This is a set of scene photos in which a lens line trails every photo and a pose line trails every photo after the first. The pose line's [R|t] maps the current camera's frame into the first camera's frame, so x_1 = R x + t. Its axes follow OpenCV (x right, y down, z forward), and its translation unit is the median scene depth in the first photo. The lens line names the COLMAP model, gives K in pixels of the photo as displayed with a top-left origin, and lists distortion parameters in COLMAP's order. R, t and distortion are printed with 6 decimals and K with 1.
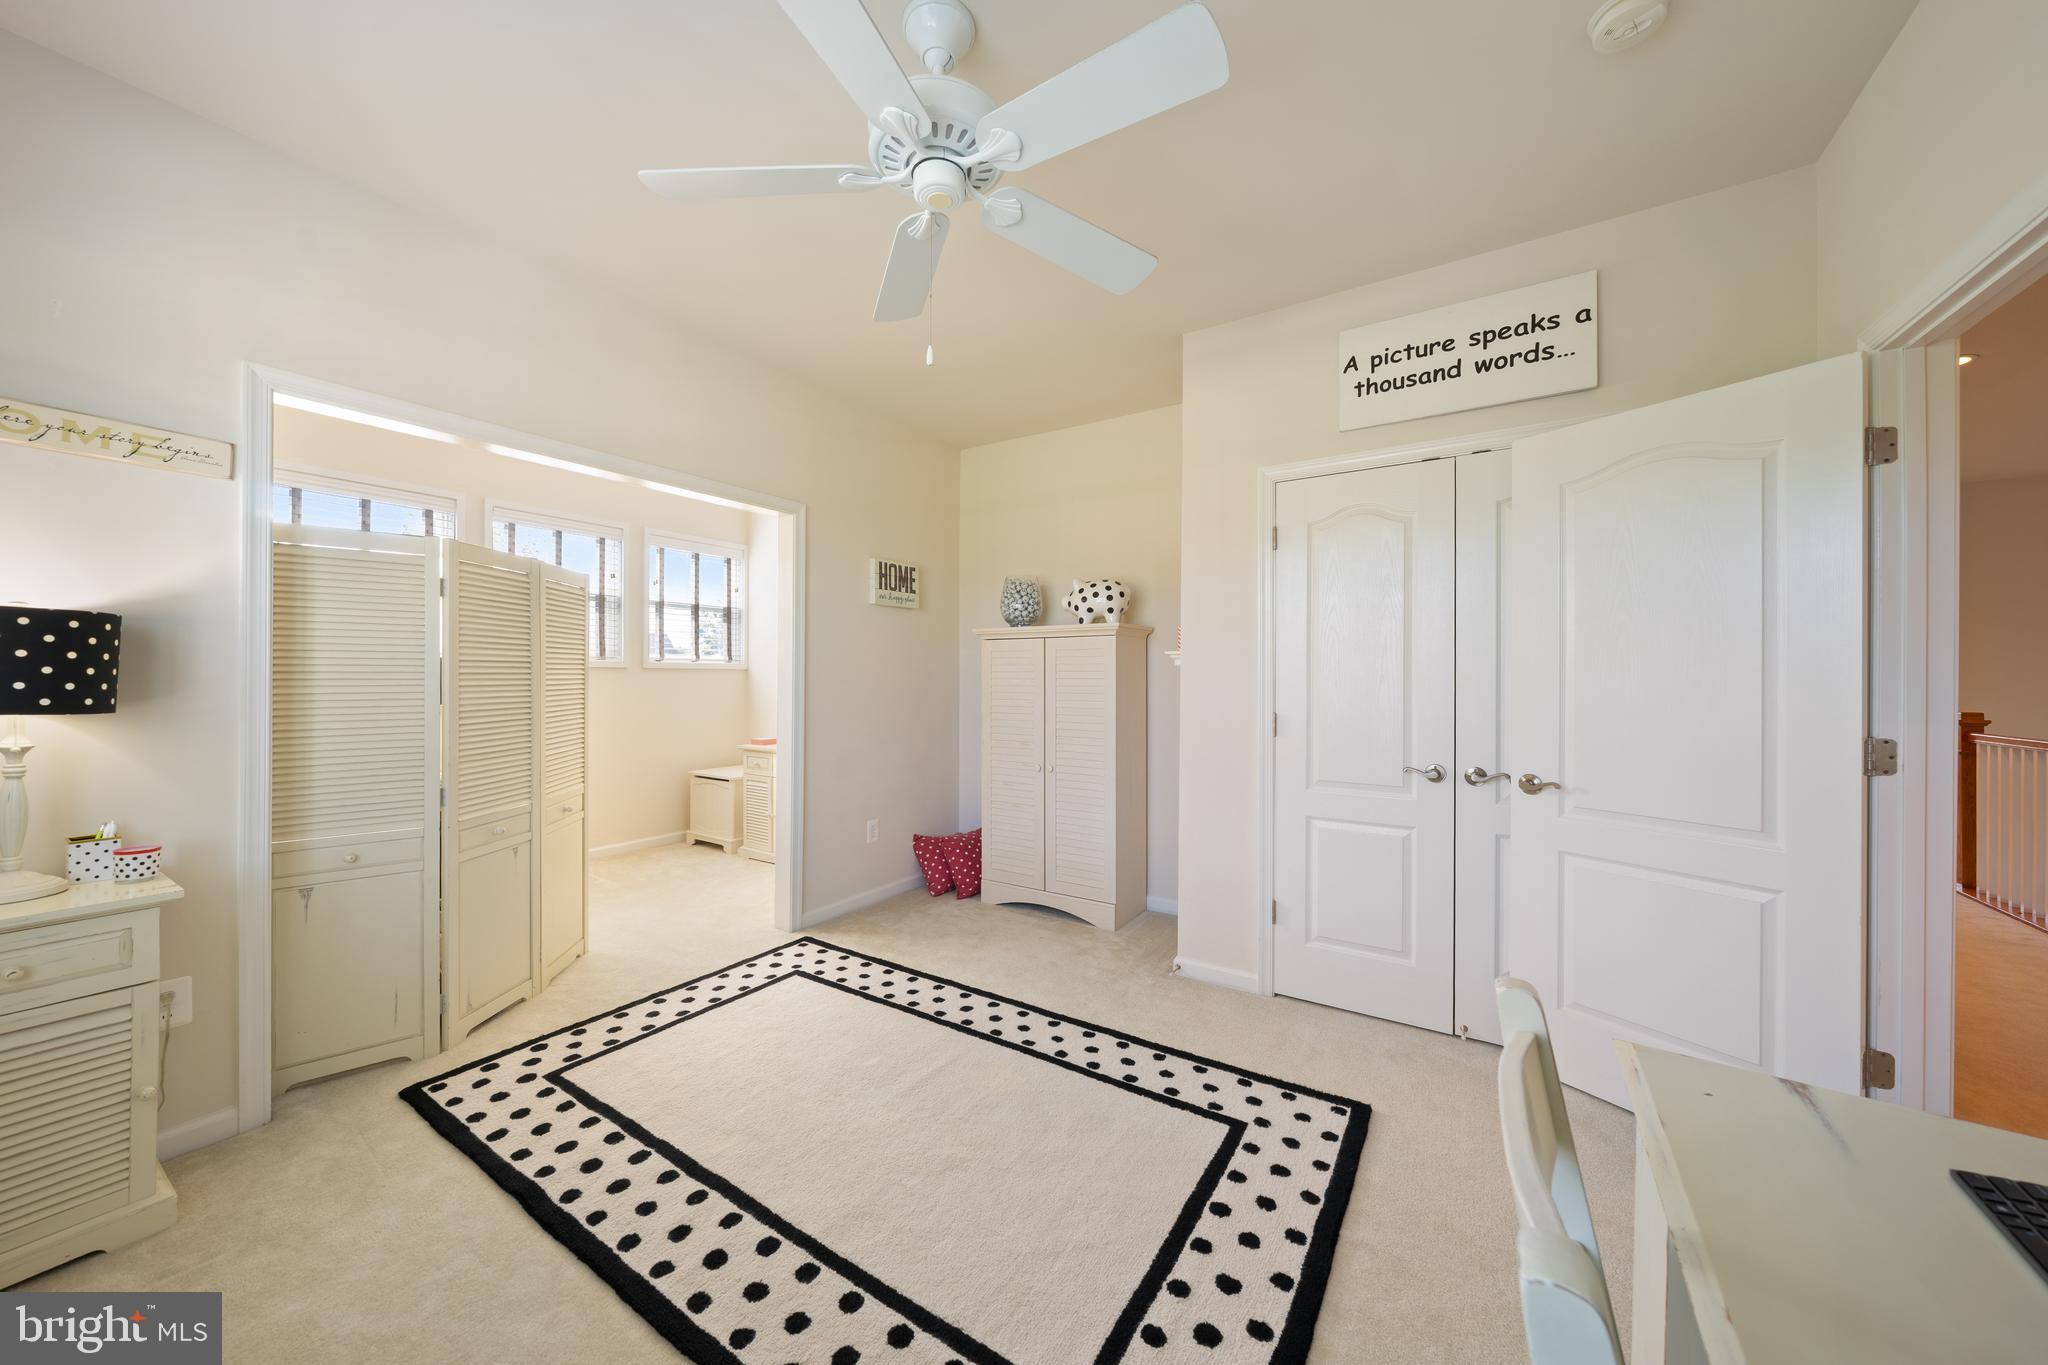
lens RADIAL K [[701.0, 0, 1022.5], [0, 701.0, 676.4], [0, 0, 1]] dist [-0.000679, -0.000016]
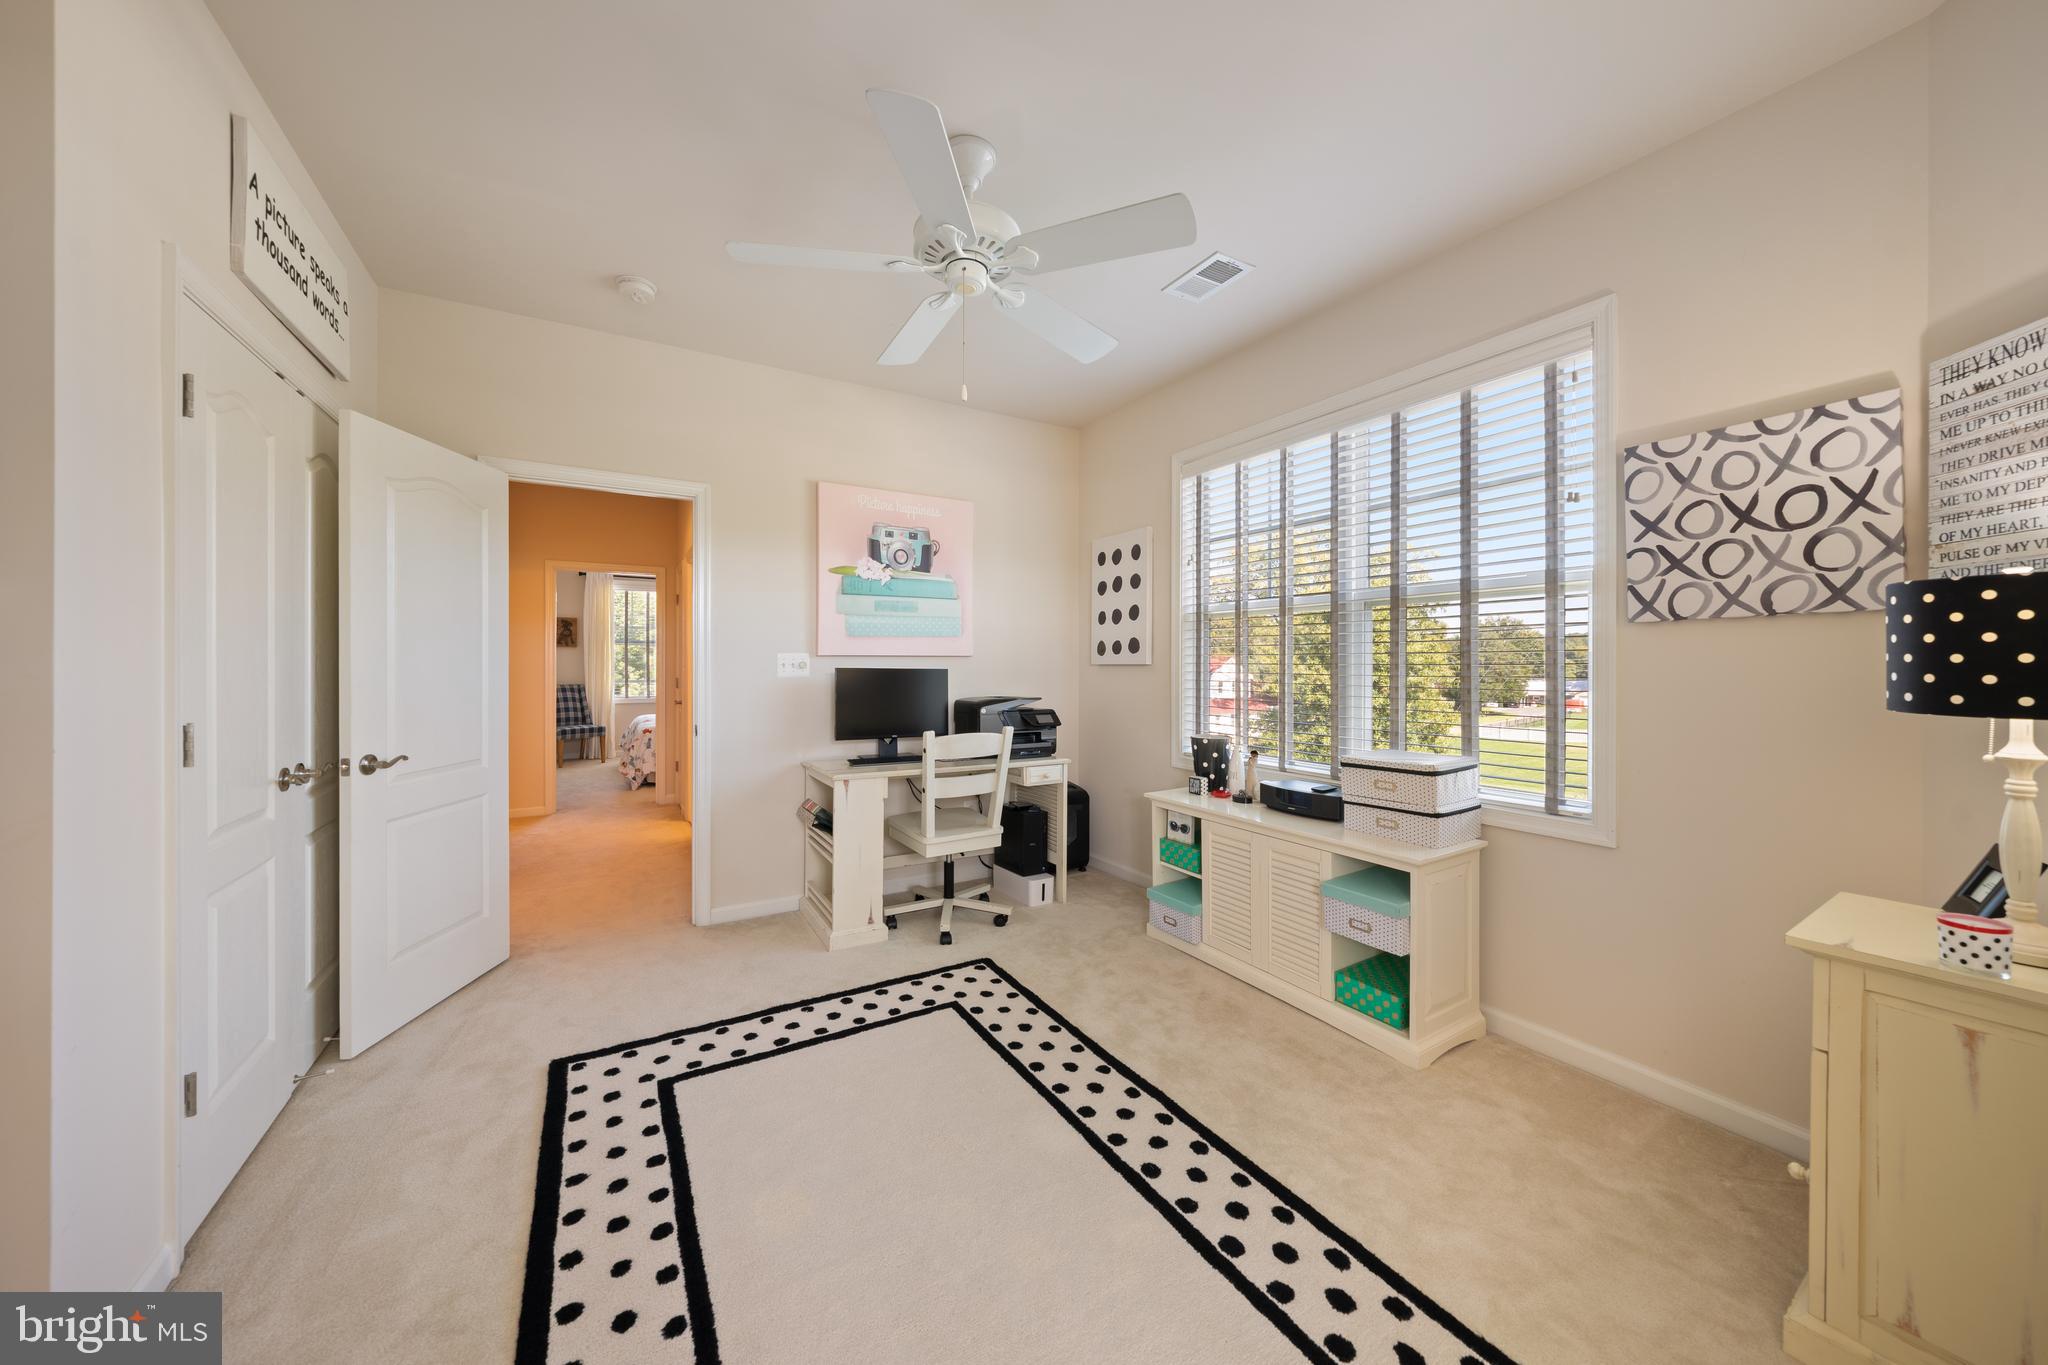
lens RADIAL K [[701.0, 0, 1009.6], [0, 701.0, 669.5], [0, 0, 1]] dist [-0.000679, -0.000016]
pose [[-0.890416, -0.010893, 0.455017, -0.655682], [-0.007188, 0.999925, 0.009871, 0.002946], [-0.455090, 0.005518, -0.890428, 1.777279]]
